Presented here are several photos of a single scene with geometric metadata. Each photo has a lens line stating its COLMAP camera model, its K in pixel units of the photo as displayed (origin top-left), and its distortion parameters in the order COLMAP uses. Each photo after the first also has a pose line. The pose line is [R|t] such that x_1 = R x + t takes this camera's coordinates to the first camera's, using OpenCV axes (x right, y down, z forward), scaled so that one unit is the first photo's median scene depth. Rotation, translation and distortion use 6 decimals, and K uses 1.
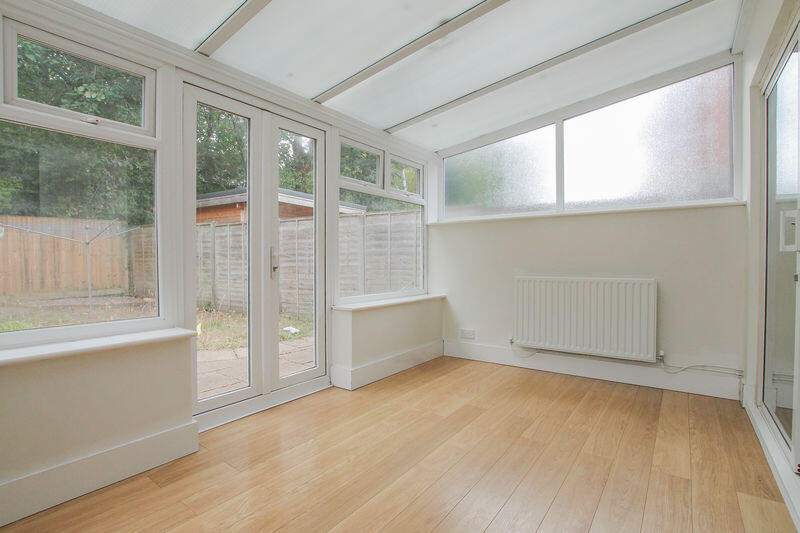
lens RADIAL K [[400.1, 0, 400.0], [0, 400.1, 266.5], [0, 0, 1]] dist [-0.032327, 0.000177]
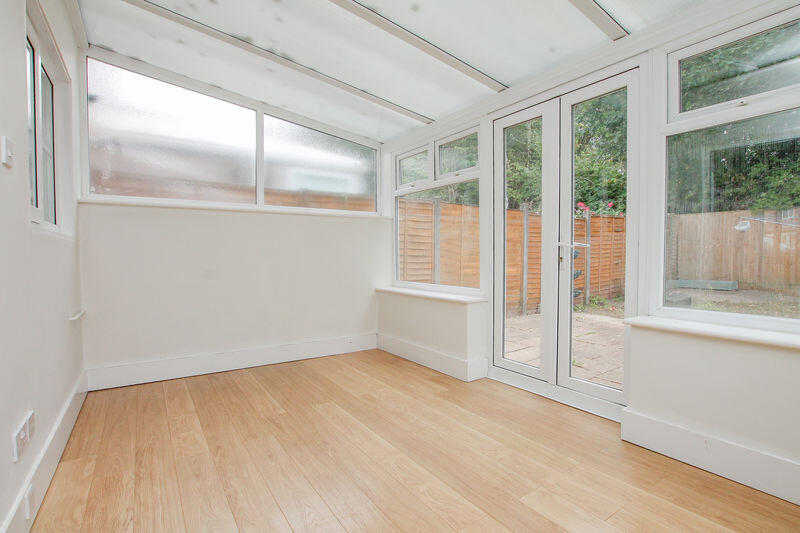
lens RADIAL K [[376.3, 0, 392.9], [0, 376.3, 267.9], [0, 0, 1]] dist [-0.029839, 0.000814]
pose [[-0.352064, 0.035720, -0.935294, 0.605425], [-0.008461, 0.999109, 0.041342, -0.006166], [0.935938, 0.022469, -0.351448, 0.854909]]
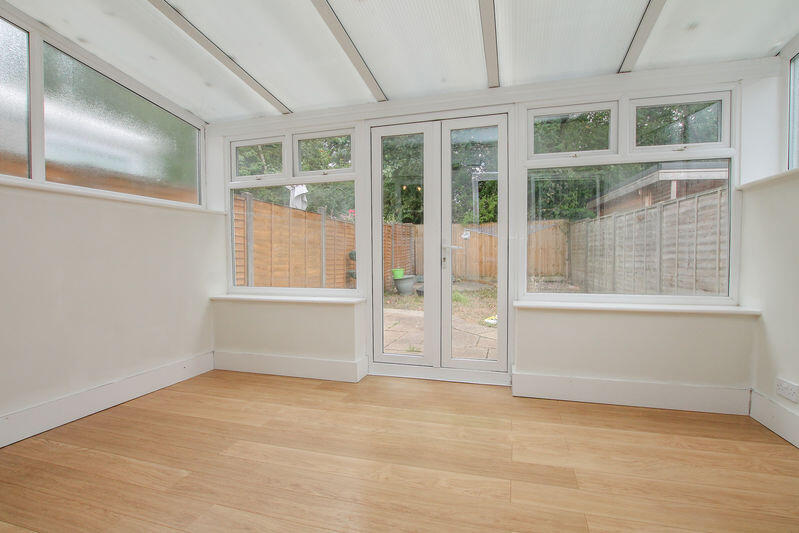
lens RADIAL K [[375.8, 0, 392.4], [0, 375.8, 267.9], [0, 0, 1]] dist [-0.029839, 0.000814]
pose [[0.317951, 0.030333, -0.947622, 0.584048], [-0.006911, 0.999536, 0.029675, 0.000159], [0.948082, -0.002886, 0.318013, 0.479660]]
